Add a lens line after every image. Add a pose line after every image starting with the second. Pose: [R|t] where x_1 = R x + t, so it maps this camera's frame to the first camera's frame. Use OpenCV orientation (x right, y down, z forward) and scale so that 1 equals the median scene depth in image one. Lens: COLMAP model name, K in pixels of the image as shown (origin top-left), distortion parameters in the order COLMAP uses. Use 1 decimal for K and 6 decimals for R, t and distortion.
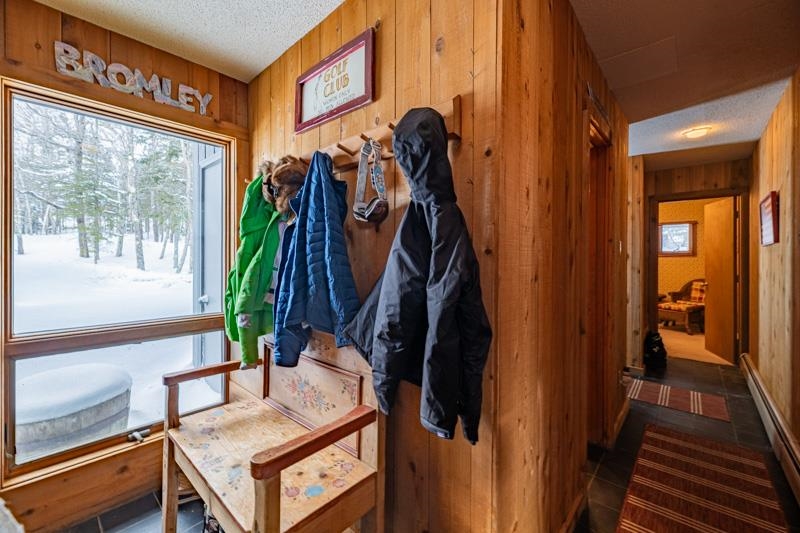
lens RADIAL K [[330.5, 0, 397.8], [0, 330.5, 264.1], [0, 0, 1]] dist [-0.000138, 0.000062]
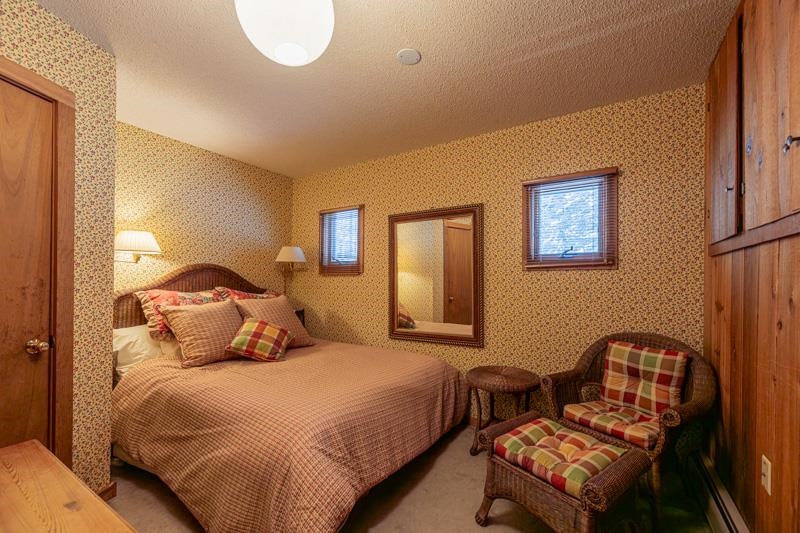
lens RADIAL K [[330.5, 0, 397.8], [0, 330.5, 264.1], [0, 0, 1]] dist [-0.000138, 0.000062]
pose [[0.988691, 0.003640, 0.149922, 0.626326], [-0.001840, 0.999925, -0.012142, -0.023430], [-0.149955, 0.011729, 0.988623, 0.694830]]
